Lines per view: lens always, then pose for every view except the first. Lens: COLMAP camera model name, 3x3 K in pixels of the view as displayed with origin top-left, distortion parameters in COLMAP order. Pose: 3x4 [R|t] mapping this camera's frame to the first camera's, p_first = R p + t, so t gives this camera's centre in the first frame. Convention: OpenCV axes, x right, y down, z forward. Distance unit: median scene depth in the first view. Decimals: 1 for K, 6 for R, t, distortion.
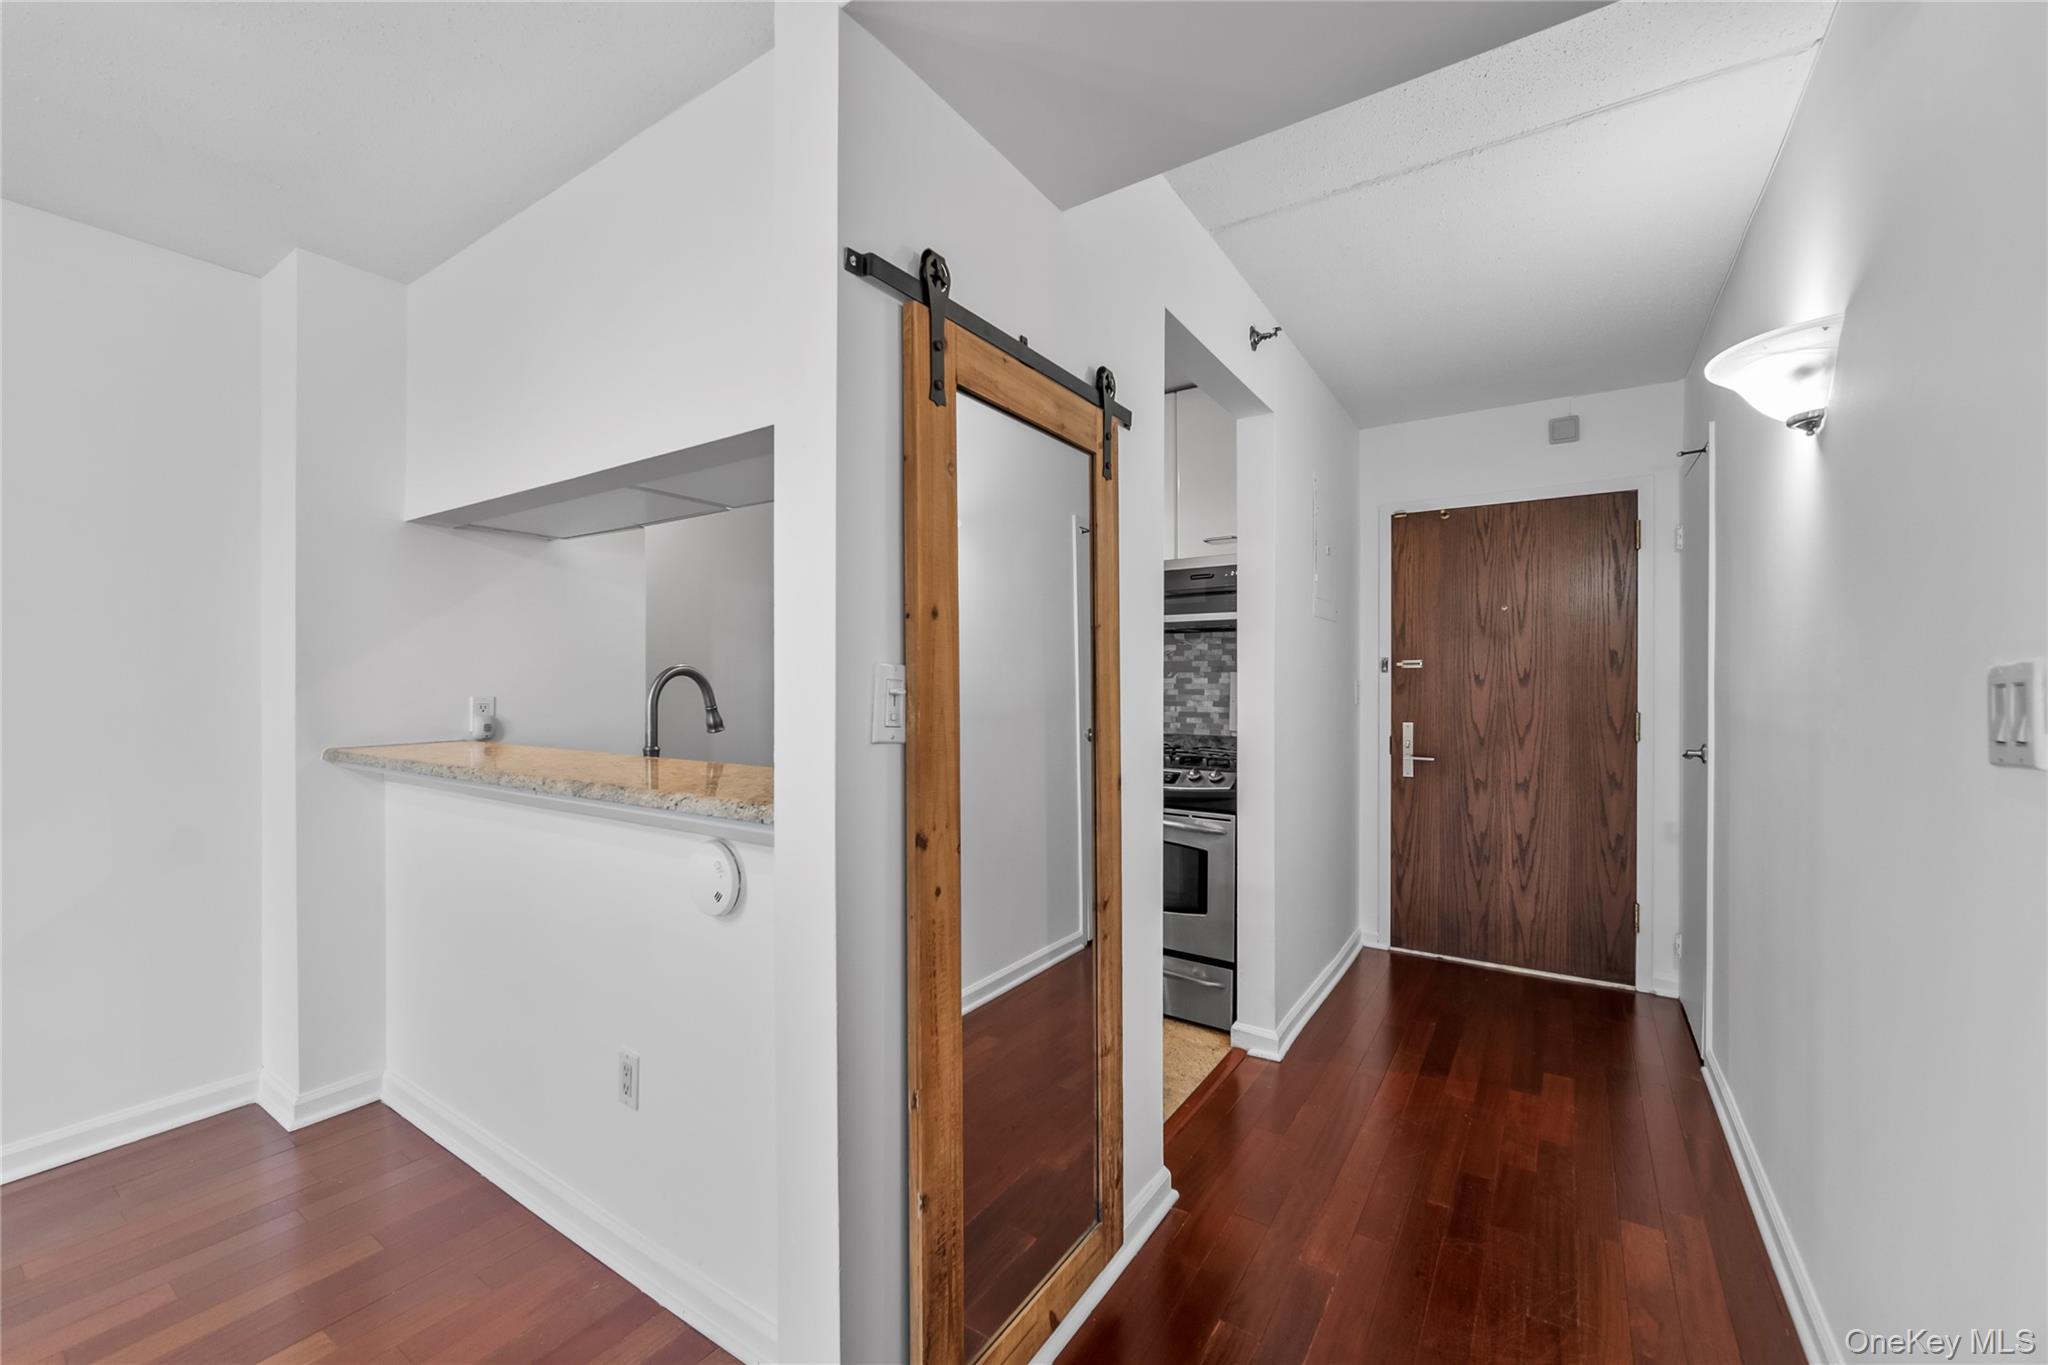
lens RADIAL K [[811.4, 0, 1024.3], [0, 811.4, 689.6], [0, 0, 1]] dist [-0.001681, 0.000205]
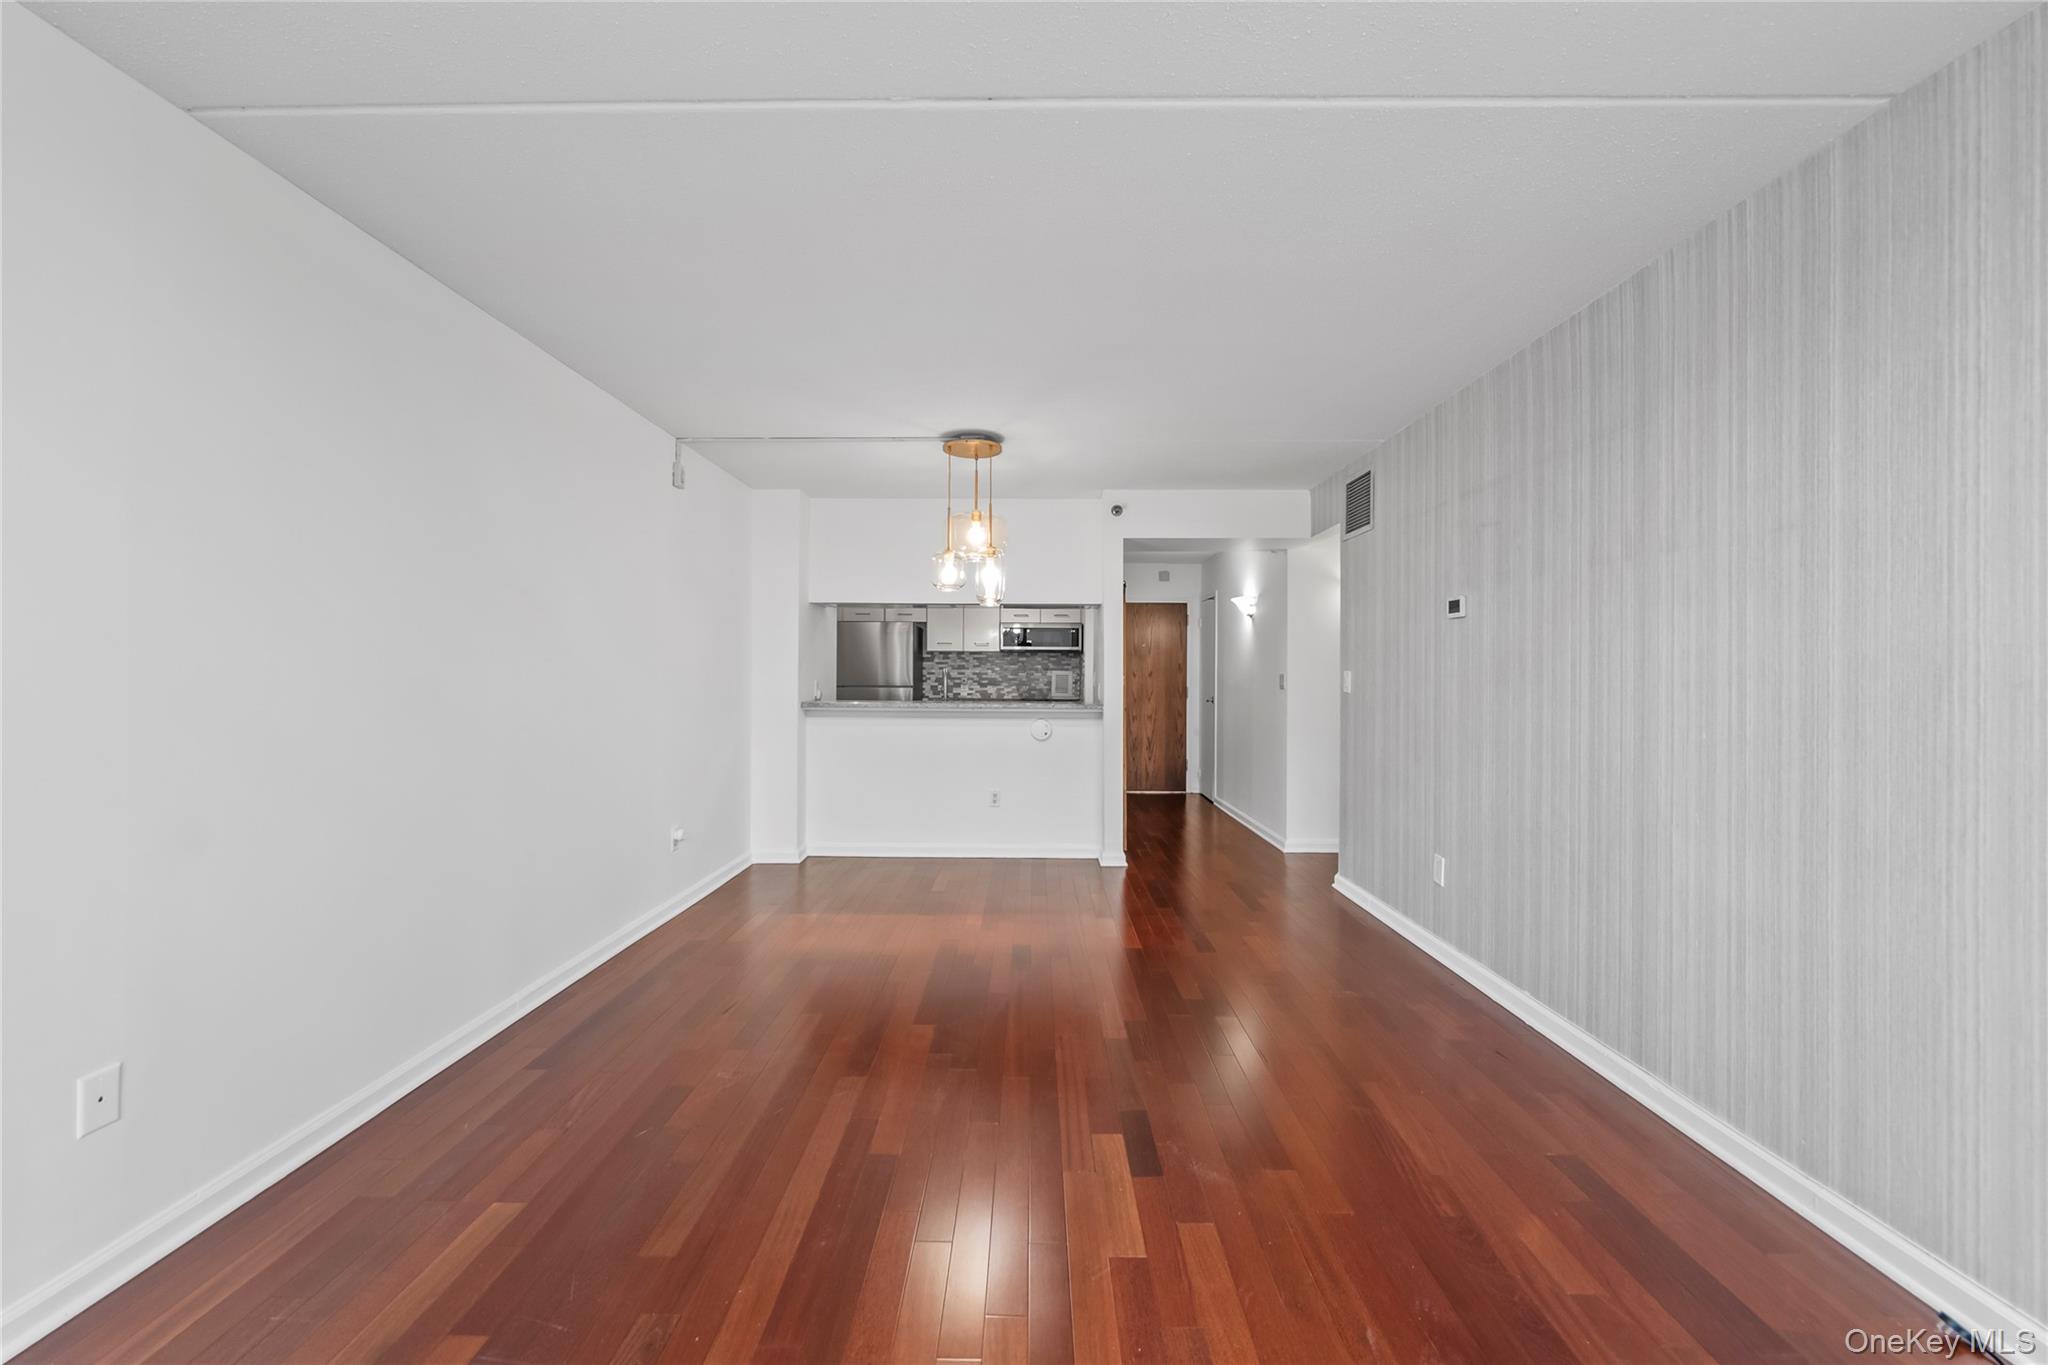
lens RADIAL K [[811.4, 0, 1024.3], [0, 811.4, 679.0], [0, 0, 1]] dist [-0.001681, 0.000205]
pose [[0.836231, -0.000341, 0.548378, -1.114223], [-0.000279, 0.999999, 0.001048, -0.000712], [-0.548378, -0.001030, 0.836230, -0.902265]]
